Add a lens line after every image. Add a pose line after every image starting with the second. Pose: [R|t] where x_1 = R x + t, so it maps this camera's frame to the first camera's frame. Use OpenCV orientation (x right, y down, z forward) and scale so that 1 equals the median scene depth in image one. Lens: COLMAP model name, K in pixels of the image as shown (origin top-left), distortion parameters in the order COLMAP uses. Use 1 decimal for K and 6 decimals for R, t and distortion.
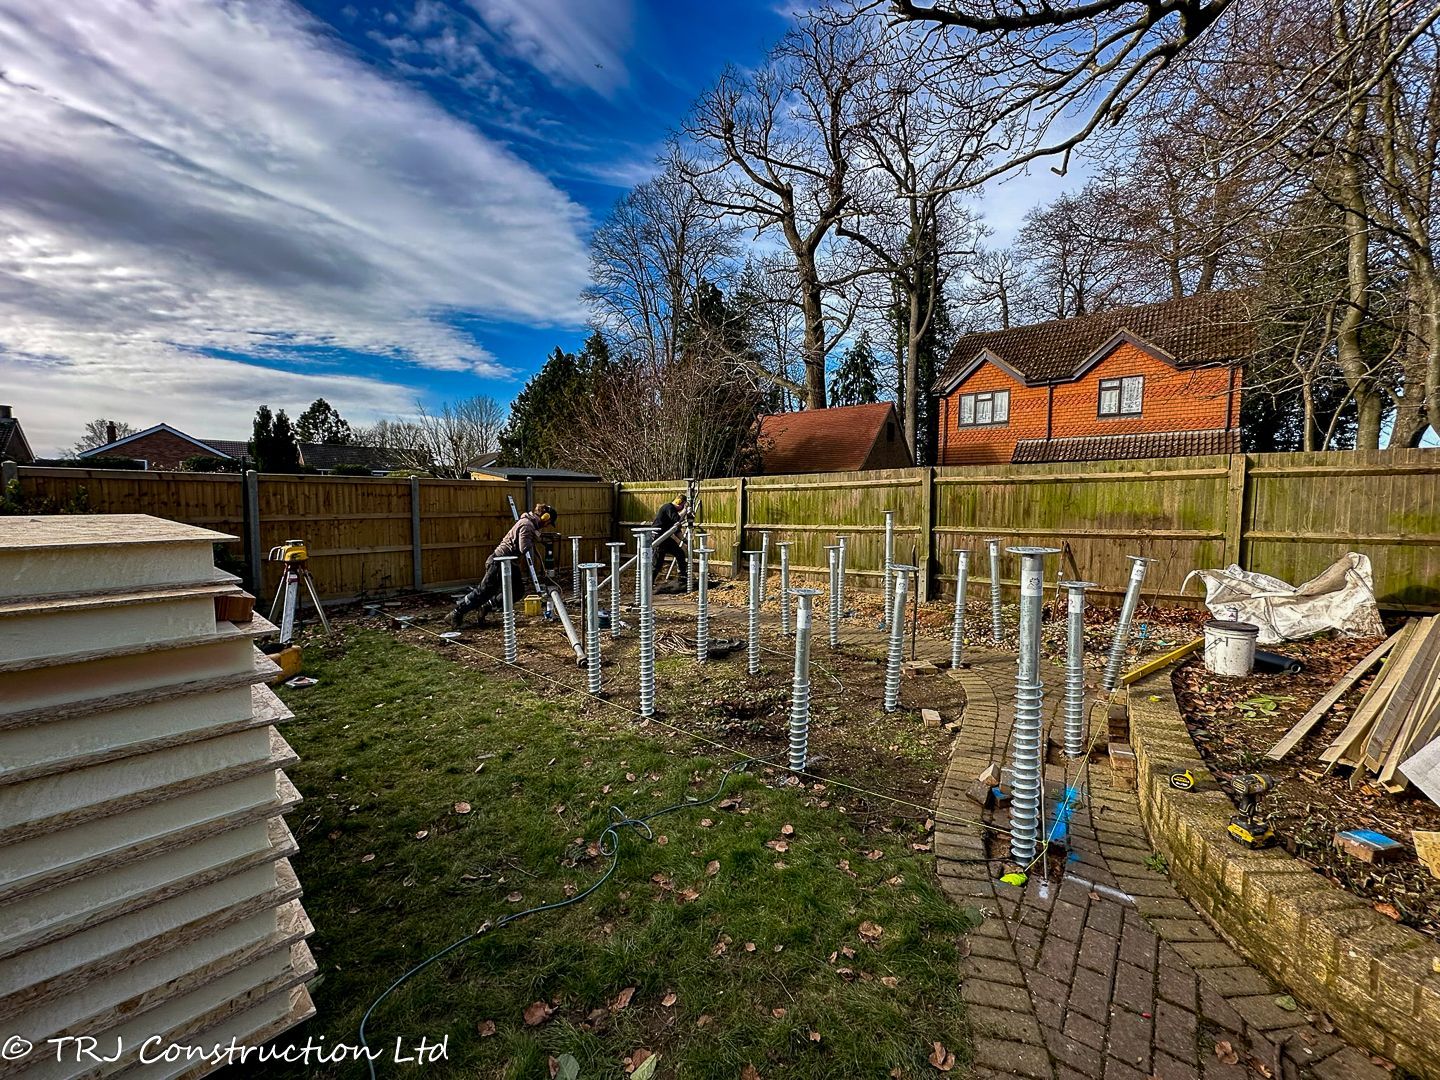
lens RADIAL K [[571.8, 0, 718.6], [0, 571.8, 540.7], [0, 0, 1]] dist [-0.003454, 0.000647]
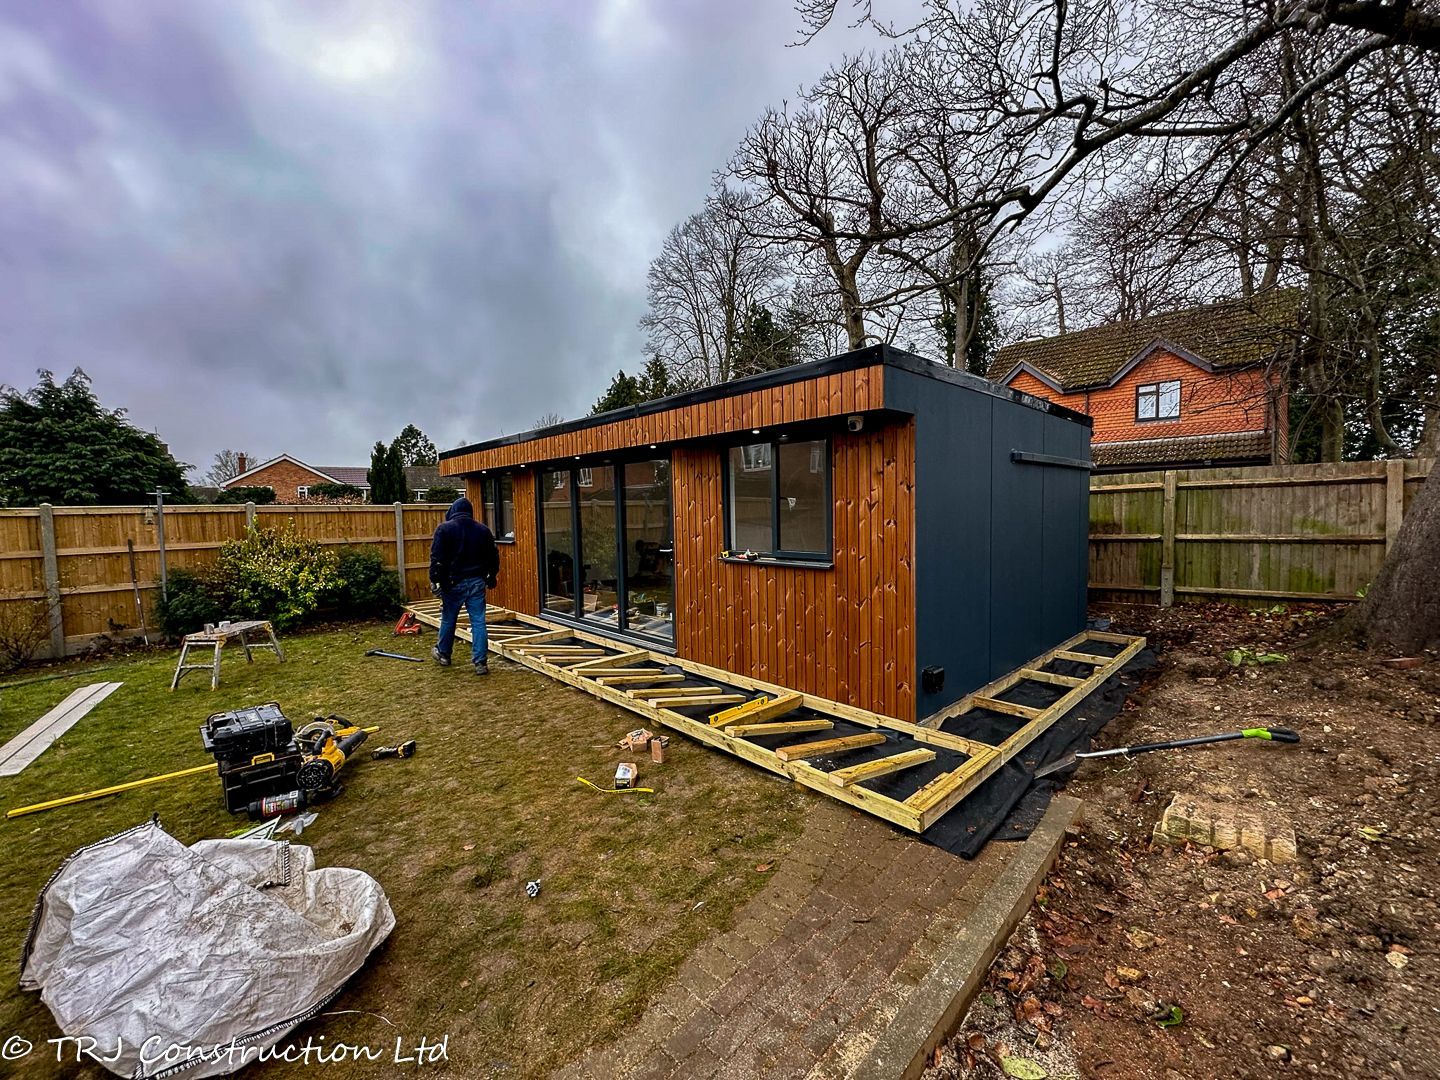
lens RADIAL K [[571.8, 0, 719.2], [0, 571.8, 538.8], [0, 0, 1]] dist [-0.003454, 0.000647]
pose [[0.994145, -0.018351, -0.106488, 0.020228], [0.016488, 0.999696, -0.018348, -0.000314], [0.106793, 0.016484, 0.994145, -0.072285]]
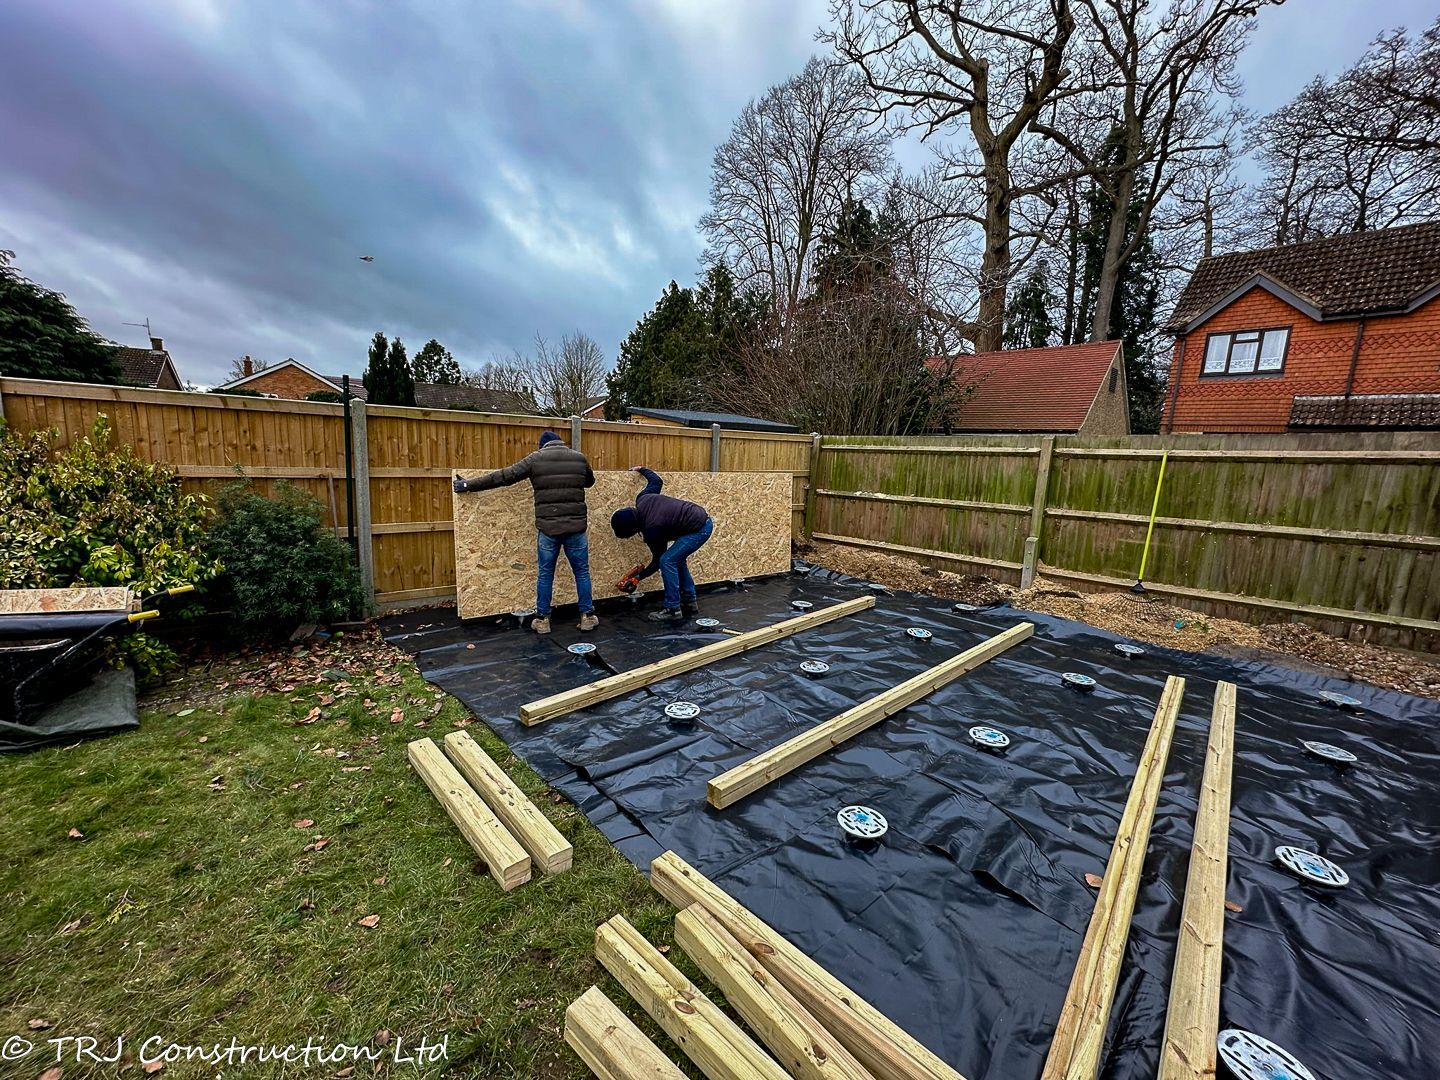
lens RADIAL K [[571.8, 0, 719.5], [0, 571.8, 540.5], [0, 0, 1]] dist [-0.003454, 0.000647]
pose [[0.988807, 0.061475, -0.135950, -0.091728], [-0.050160, 0.995105, 0.085145, -0.011354], [0.140518, -0.077373, 0.987050, 0.118464]]
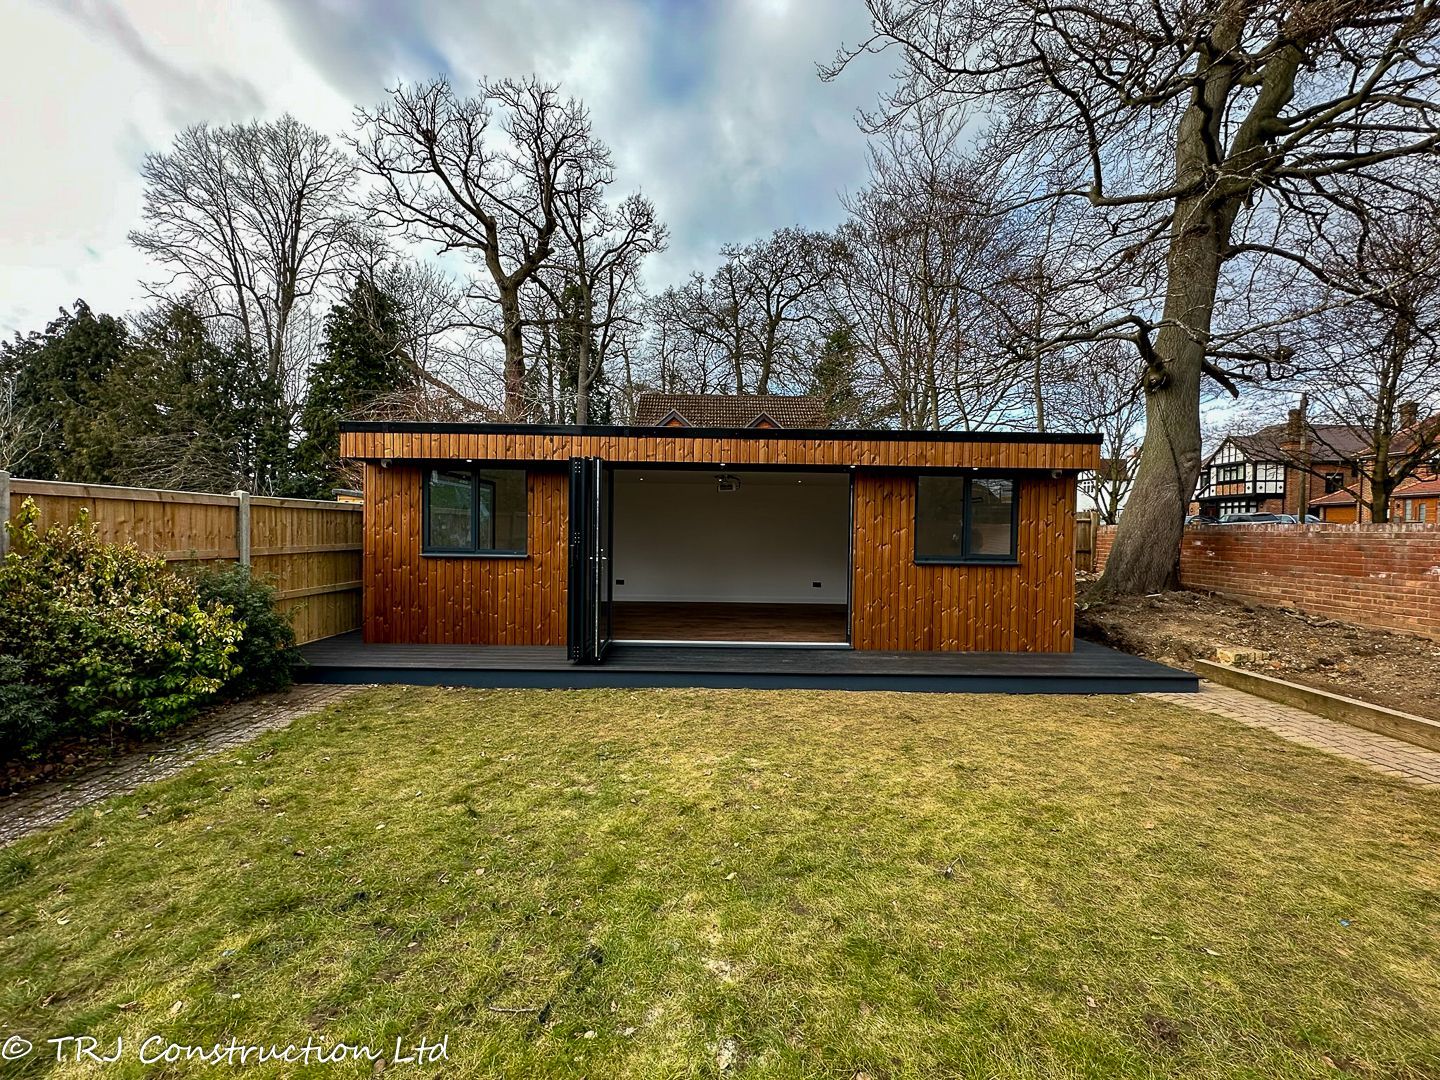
lens RADIAL K [[571.8, 0, 718.8], [0, 571.8, 543.4], [0, 0, 1]] dist [-0.003454, 0.000647]
pose [[0.754792, -0.010422, 0.655882, -0.247440], [0.037410, 0.998930, -0.027178, -0.001871], [-0.654897, 0.045050, 0.754374, -0.003449]]
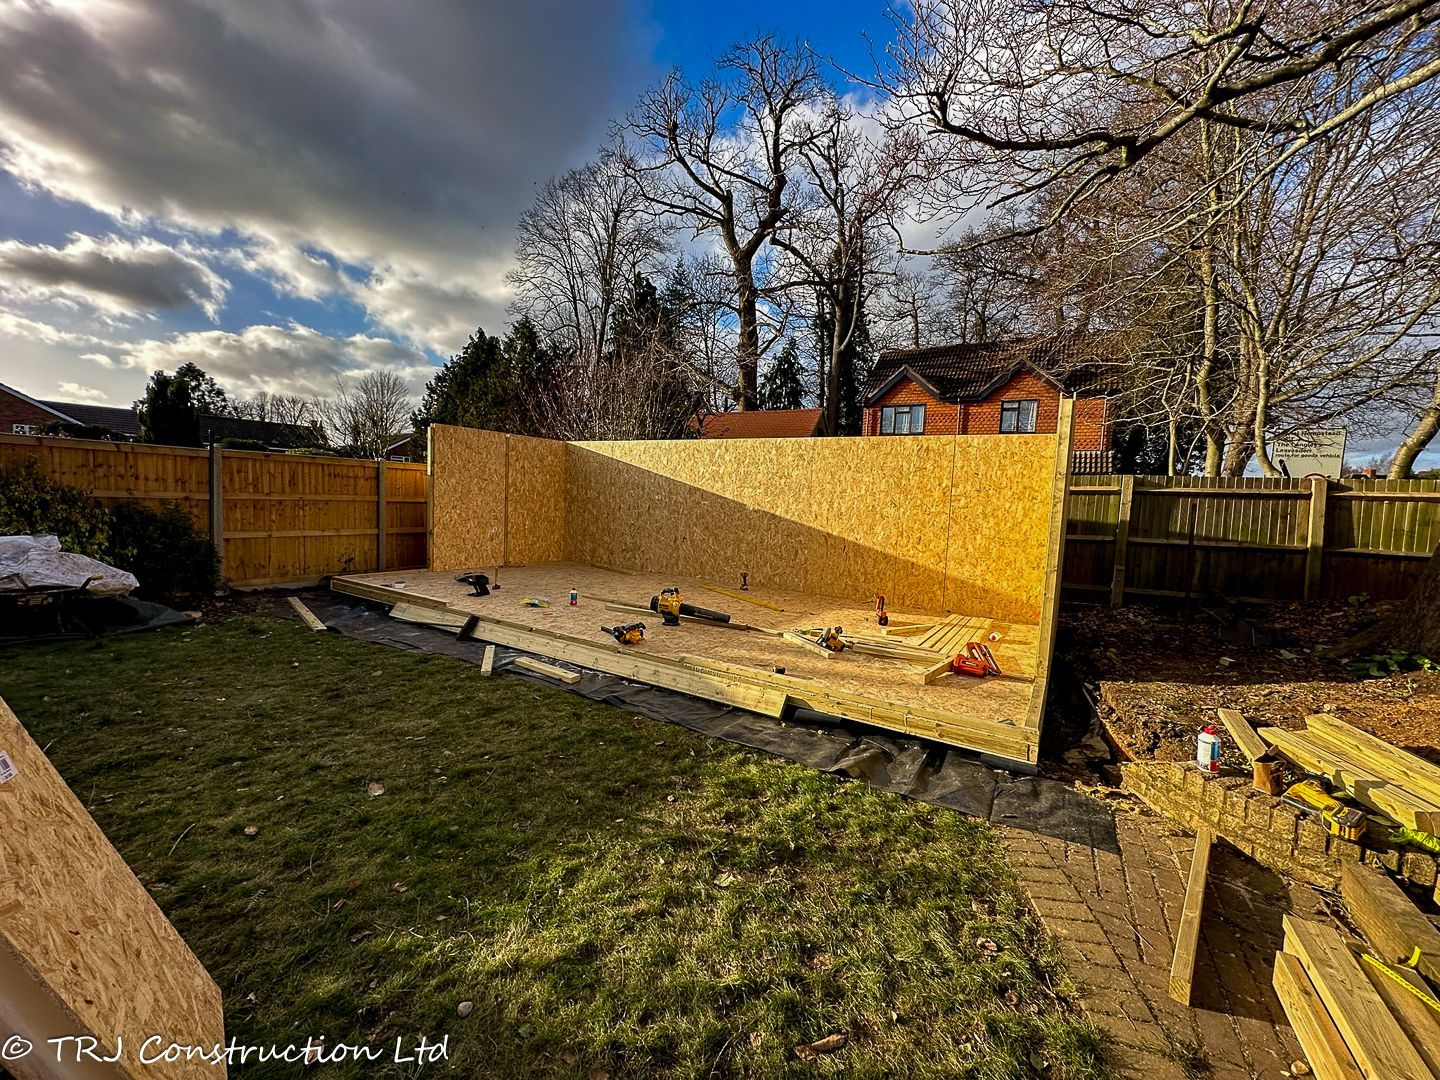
lens RADIAL K [[571.8, 0, 718.7], [0, 571.8, 541.5], [0, 0, 1]] dist [-0.003454, 0.000647]
pose [[0.987713, 0.027026, 0.153926, -0.037755], [-0.028388, 0.999575, 0.006656, 0.002198], [-0.153681, -0.010944, 0.988060, -0.022715]]
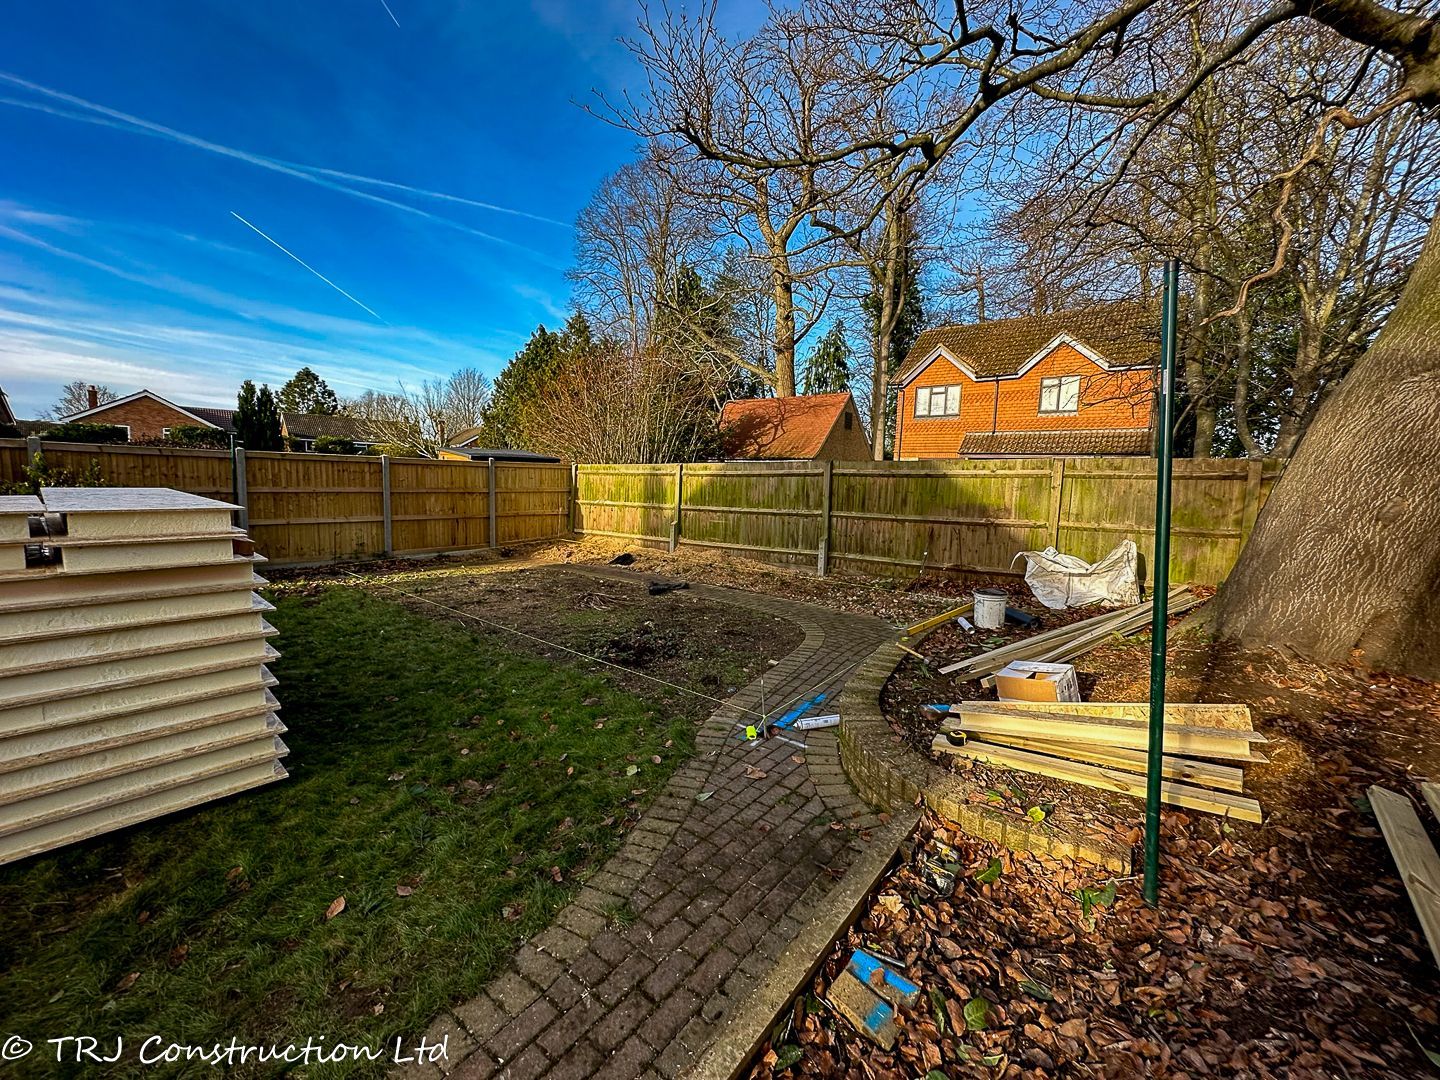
lens RADIAL K [[571.8, 0, 718.2], [0, 571.8, 538.7], [0, 0, 1]] dist [-0.003454, 0.000647]
pose [[0.999538, 0.024335, 0.018206, 0.038550], [-0.024900, 0.999195, 0.031455, -0.000075], [-0.017426, -0.031894, 0.999339, -0.051448]]
